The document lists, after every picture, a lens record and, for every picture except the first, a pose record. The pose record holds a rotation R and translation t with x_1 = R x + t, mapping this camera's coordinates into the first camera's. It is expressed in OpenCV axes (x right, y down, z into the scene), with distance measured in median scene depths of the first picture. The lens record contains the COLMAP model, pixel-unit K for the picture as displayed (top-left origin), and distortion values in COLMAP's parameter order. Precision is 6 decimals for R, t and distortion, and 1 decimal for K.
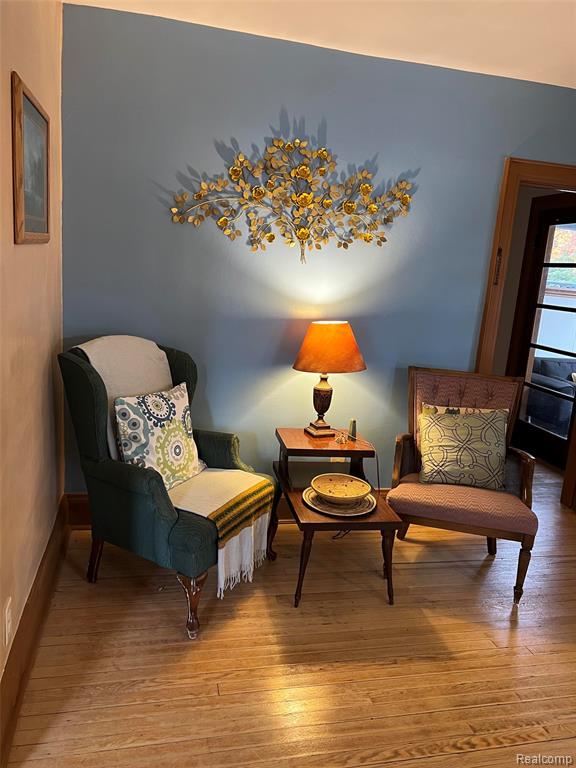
lens RADIAL K [[576.9, 0, 288.0], [0, 576.9, 384.0], [0, 0, 1]] dist [0.070073, -0.085076]
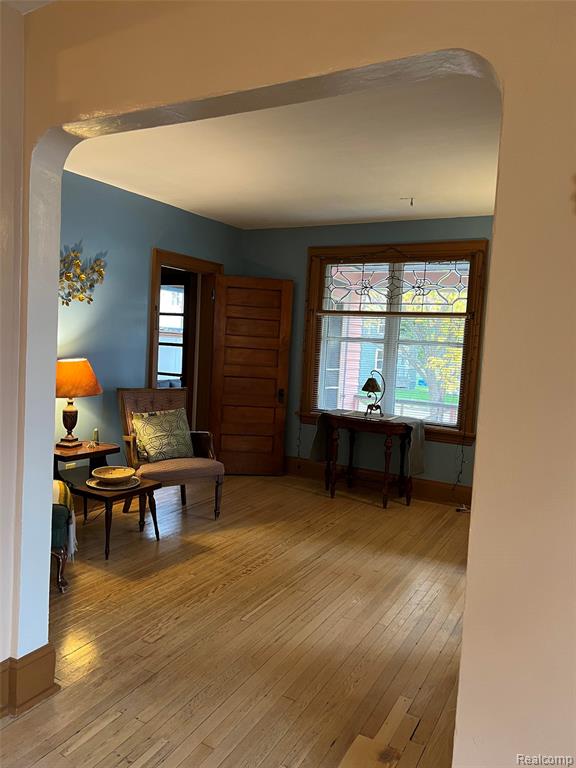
lens RADIAL K [[576.9, 0, 288.0], [0, 576.9, 384.0], [0, 0, 1]] dist [0.070073, -0.085076]
pose [[0.670180, -0.097719, 0.735737, -0.572860], [0.147622, 0.989039, -0.003107, 0.025644], [-0.727369, 0.110693, 0.677260, -0.269068]]
